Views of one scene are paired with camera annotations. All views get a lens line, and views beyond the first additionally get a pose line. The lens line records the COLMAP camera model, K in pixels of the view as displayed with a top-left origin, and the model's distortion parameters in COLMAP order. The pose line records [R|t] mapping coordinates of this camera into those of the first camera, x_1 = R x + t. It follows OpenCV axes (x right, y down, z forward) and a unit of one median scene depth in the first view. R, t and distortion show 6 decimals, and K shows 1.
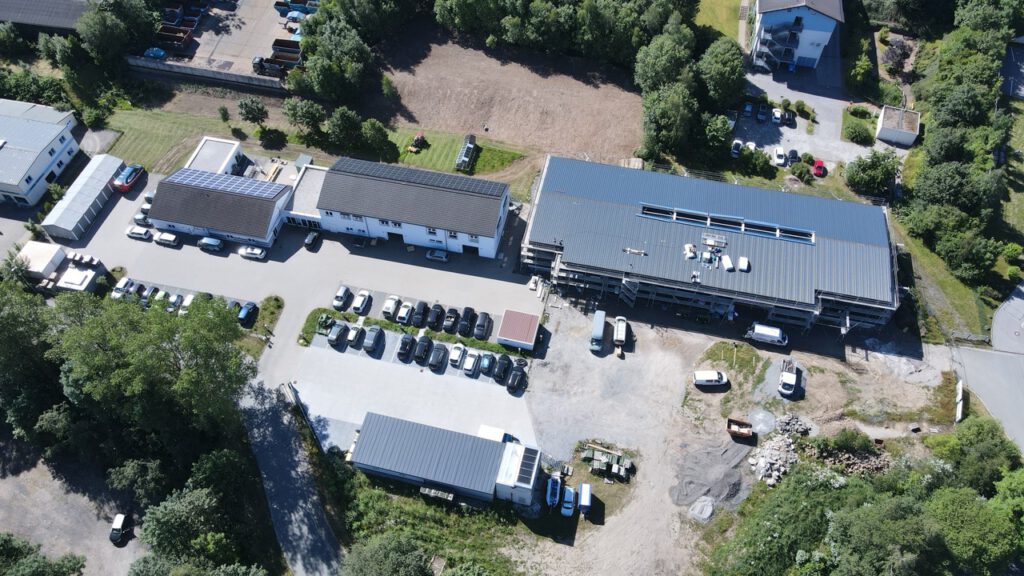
lens RADIAL K [[759.7, 0, 527.8], [0, 759.7, 288.1], [0, 0, 1]] dist [0.013483, 0.007658]
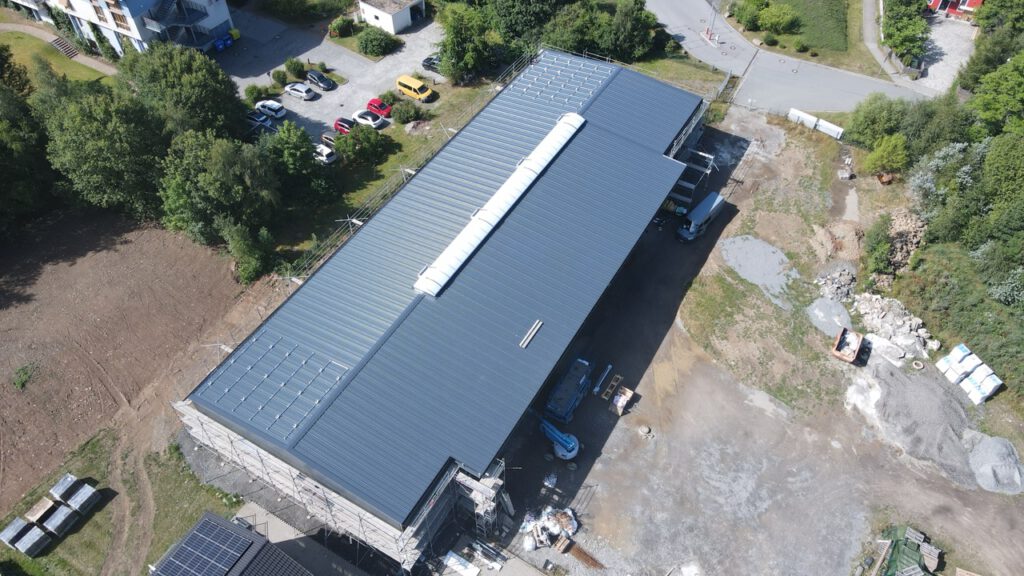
lens RADIAL K [[745.9, 0, 512.0], [0, 745.9, 288.0], [0, 0, 1]] dist [0.012093, -0.000531]
pose [[0.307370, -0.713274, 0.629891, -0.145800], [0.766209, 0.578050, 0.280681, -0.205715], [-0.564312, 0.396355, 0.724193, 0.625307]]
